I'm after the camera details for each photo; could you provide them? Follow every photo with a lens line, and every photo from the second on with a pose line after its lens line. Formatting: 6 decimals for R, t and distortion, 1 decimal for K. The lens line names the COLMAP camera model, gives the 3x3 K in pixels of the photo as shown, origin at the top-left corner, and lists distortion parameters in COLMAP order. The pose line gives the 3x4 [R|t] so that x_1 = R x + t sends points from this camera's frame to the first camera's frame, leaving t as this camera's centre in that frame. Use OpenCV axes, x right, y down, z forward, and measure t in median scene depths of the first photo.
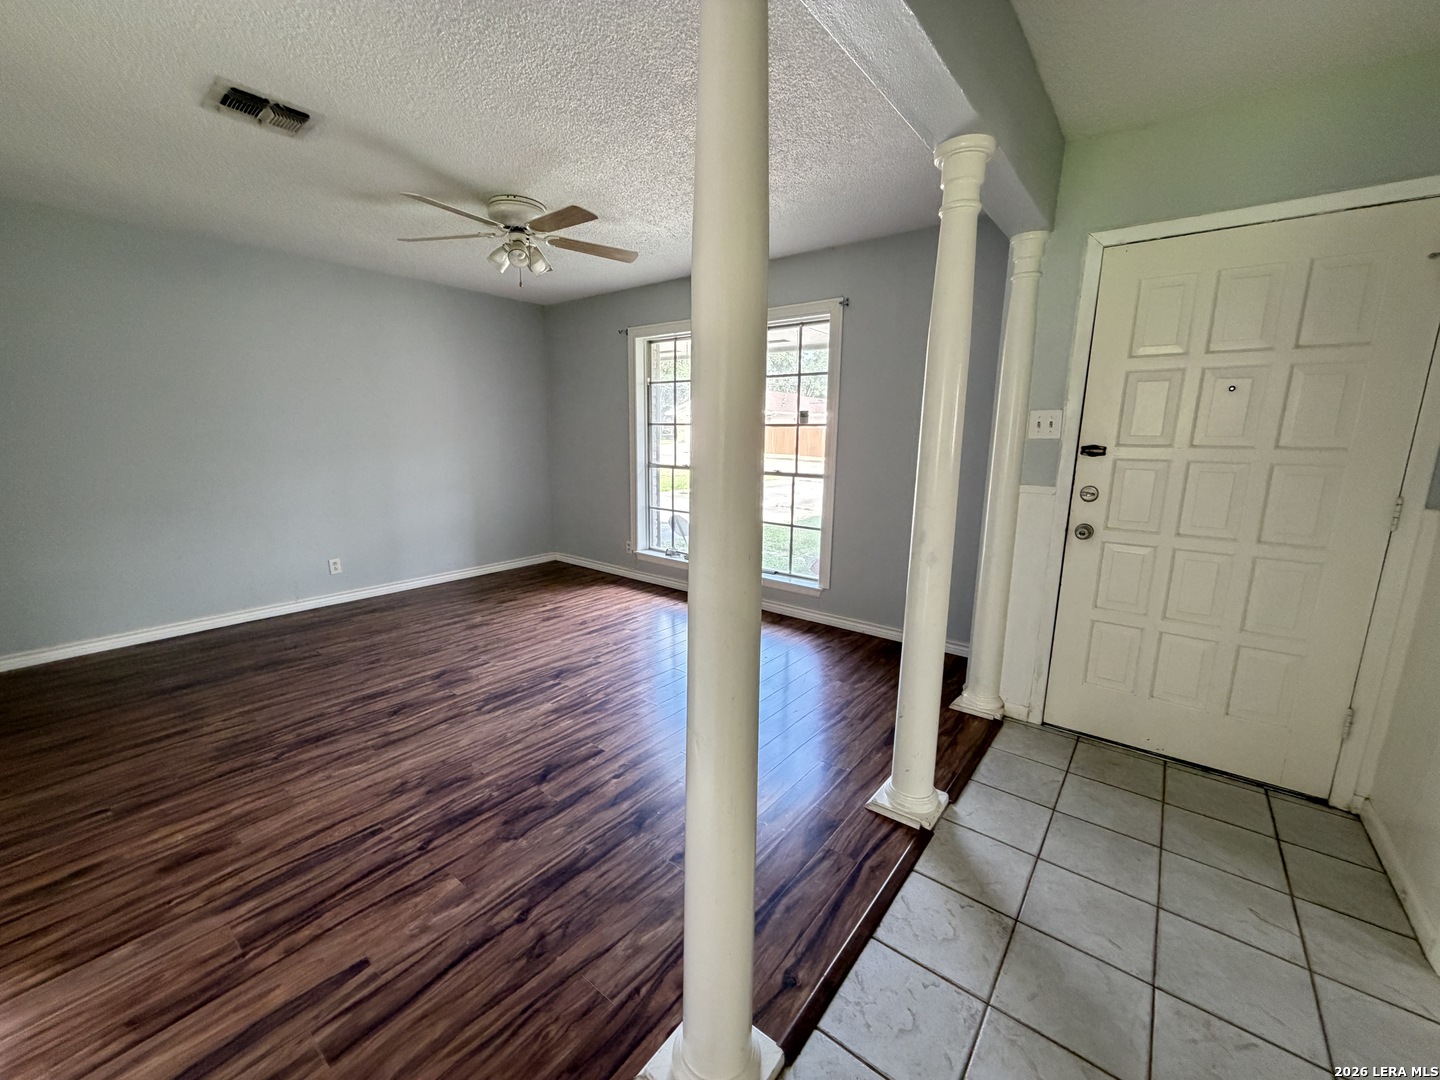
lens RADIAL K [[575.7, 0, 719.0], [0, 575.7, 547.4], [0, 0, 1]] dist [0.001152, -0.000132]
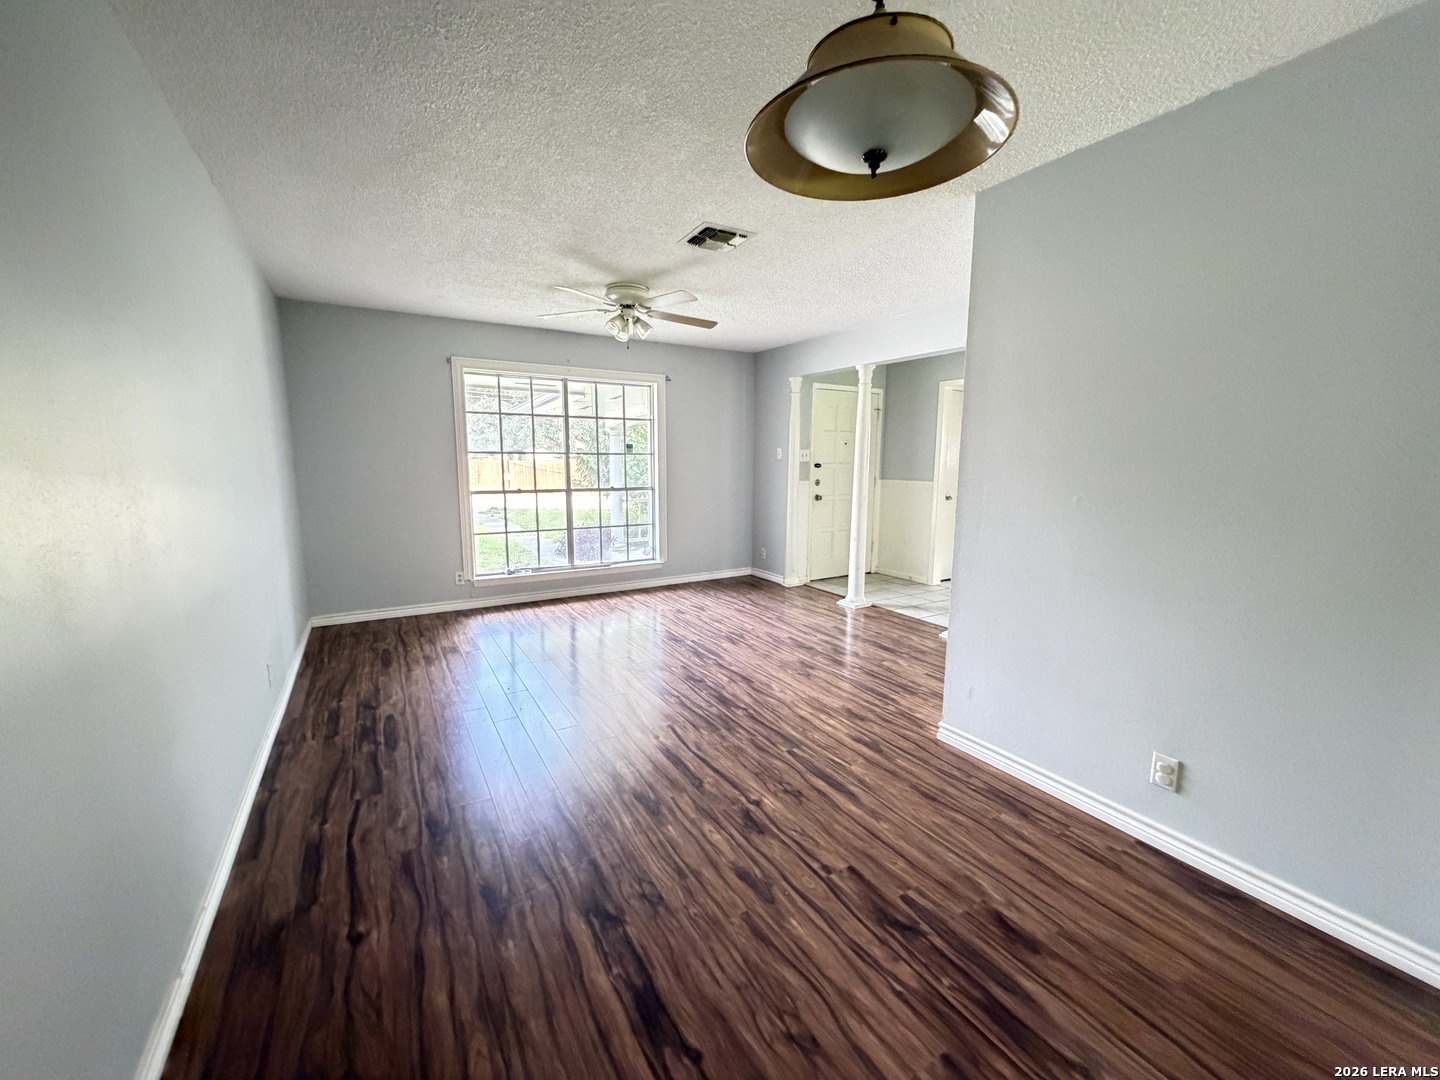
lens RADIAL K [[575.7, 0, 714.5], [0, 575.7, 549.7], [0, 0, 1]] dist [0.001152, -0.000132]
pose [[0.355629, -0.160158, 0.920802, -1.586513], [0.183822, 0.977951, 0.099103, -0.114485], [-0.916372, 0.134020, 0.377228, 0.414158]]
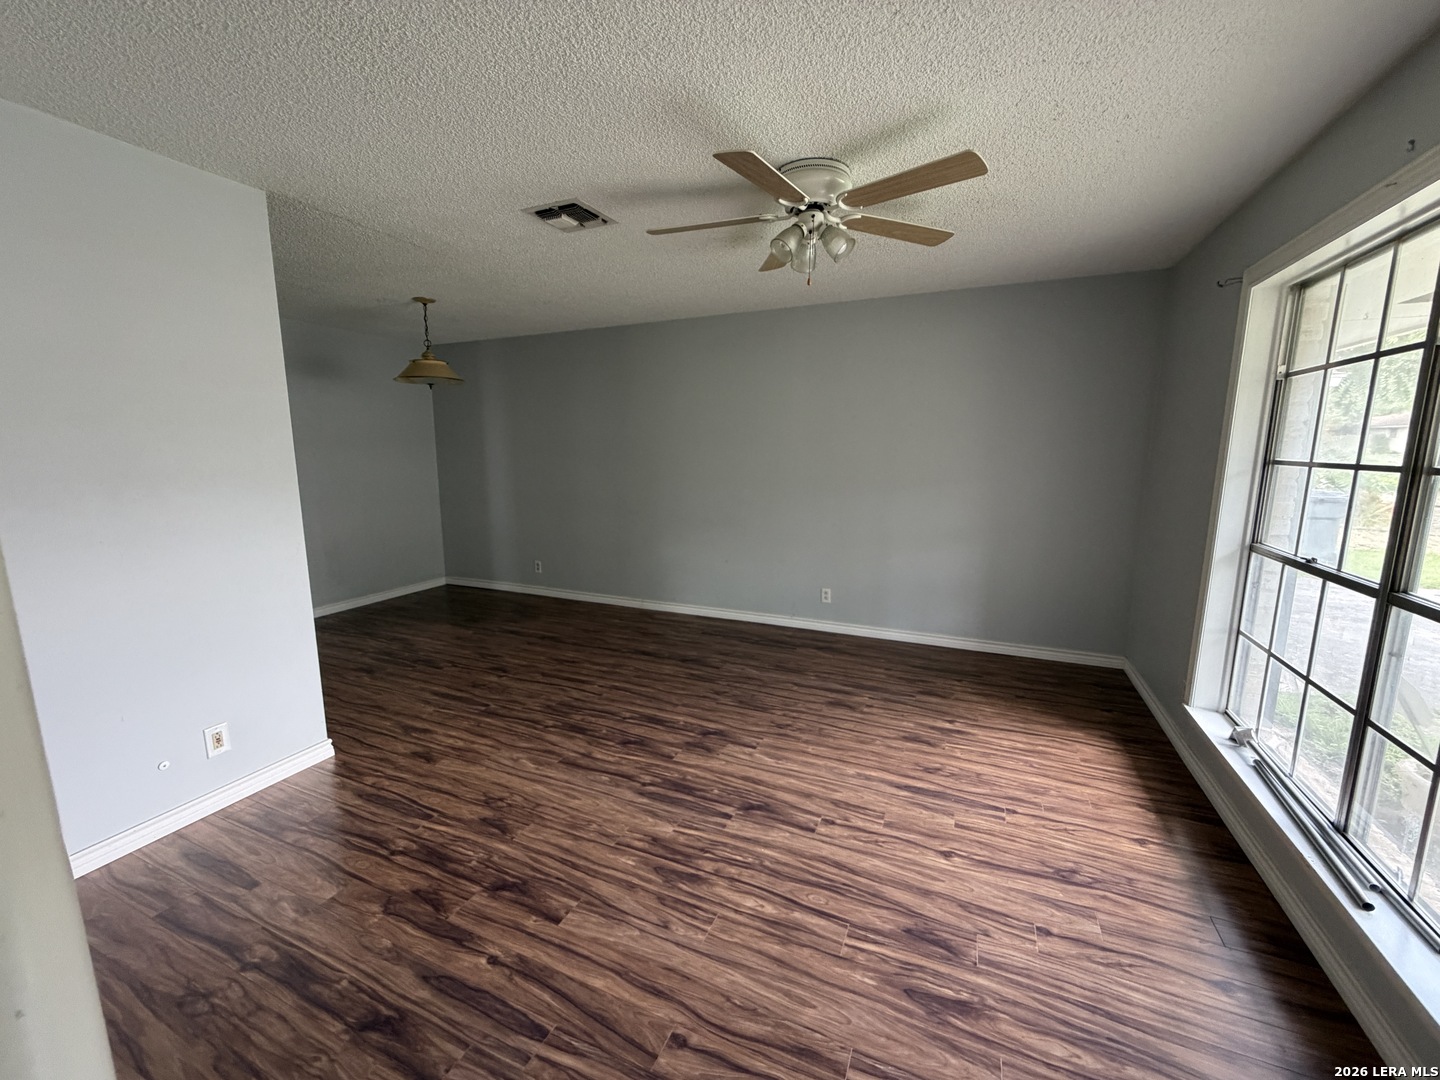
lens RADIAL K [[575.7, 0, 709.8], [0, 575.7, 546.7], [0, 0, 1]] dist [0.001152, -0.000132]
pose [[0.244379, 0.152951, -0.957541, 0.392085], [-0.188542, 0.976130, 0.107802, -0.187971], [0.951174, 0.154192, 0.267383, 0.759887]]
